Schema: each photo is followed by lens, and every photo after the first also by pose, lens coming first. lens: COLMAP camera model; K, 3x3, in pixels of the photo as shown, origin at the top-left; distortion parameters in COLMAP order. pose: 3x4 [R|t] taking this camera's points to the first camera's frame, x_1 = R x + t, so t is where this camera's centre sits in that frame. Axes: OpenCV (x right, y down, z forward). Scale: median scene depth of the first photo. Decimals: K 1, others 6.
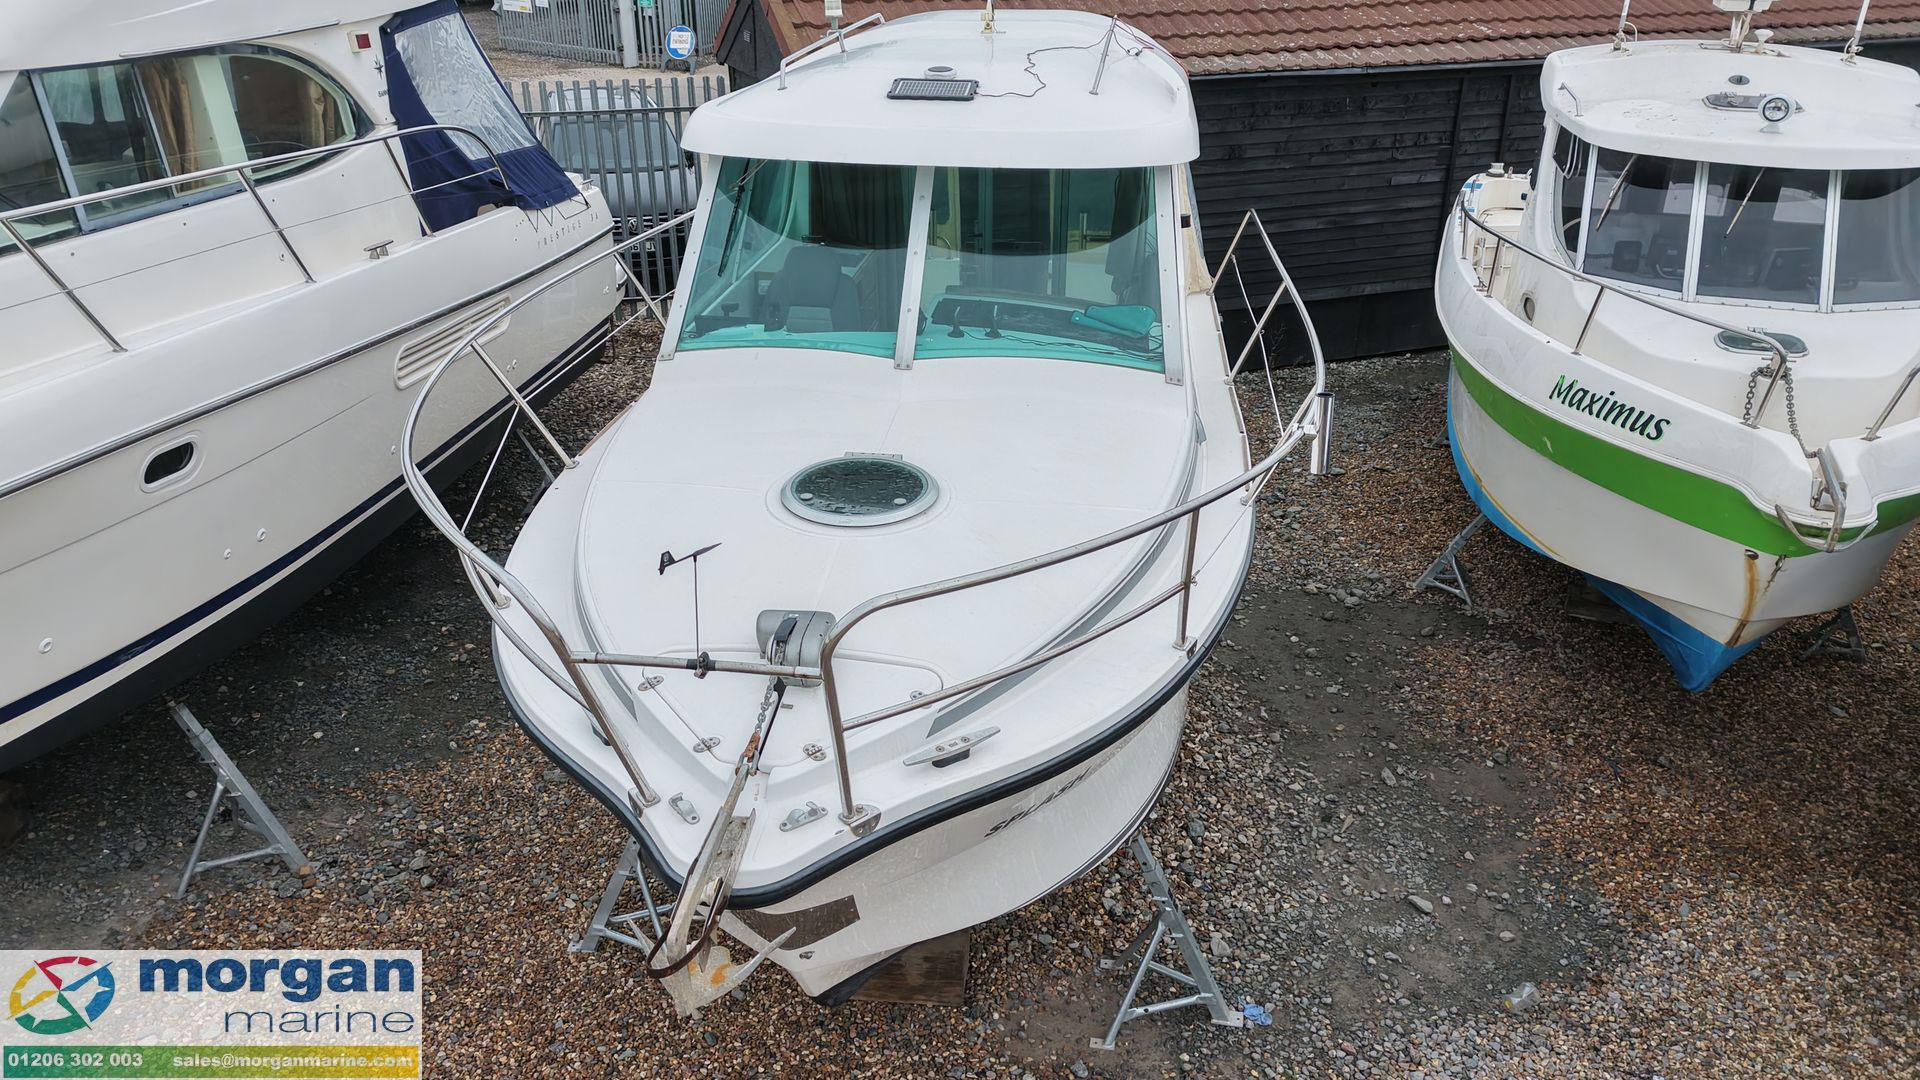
lens RADIAL K [[1390.5, 0, 960.0], [0, 1390.5, 540.0], [0, 0, 1]] dist [0.004202, -0.001382]
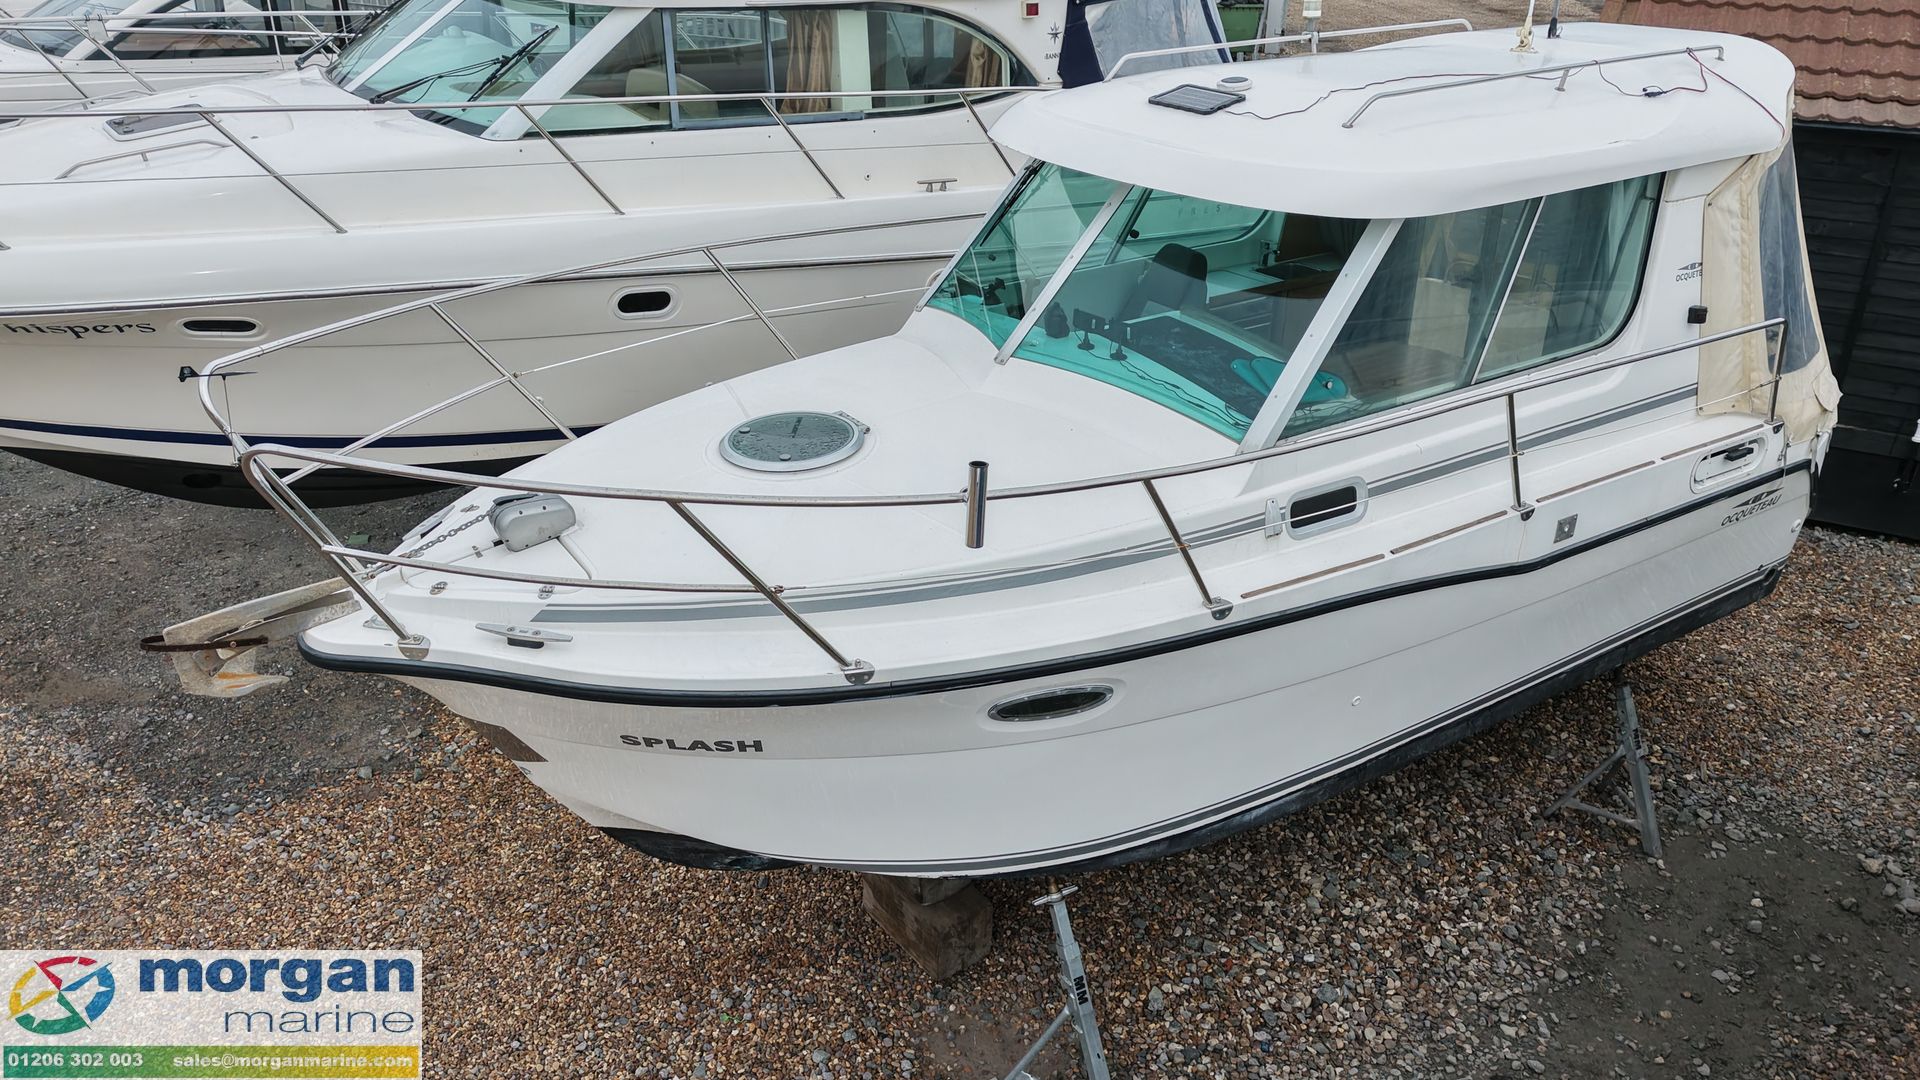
lens RADIAL K [[1354.7, 0, 937.0], [0, 1354.7, 559.6], [0, 0, 1]] dist [-0.005542, -0.000658]
pose [[0.666929, 0.340852, -0.662590, 0.520828], [-0.319214, 0.934203, 0.159272, -0.108556], [0.673281, 0.105285, 0.731852, 0.218925]]
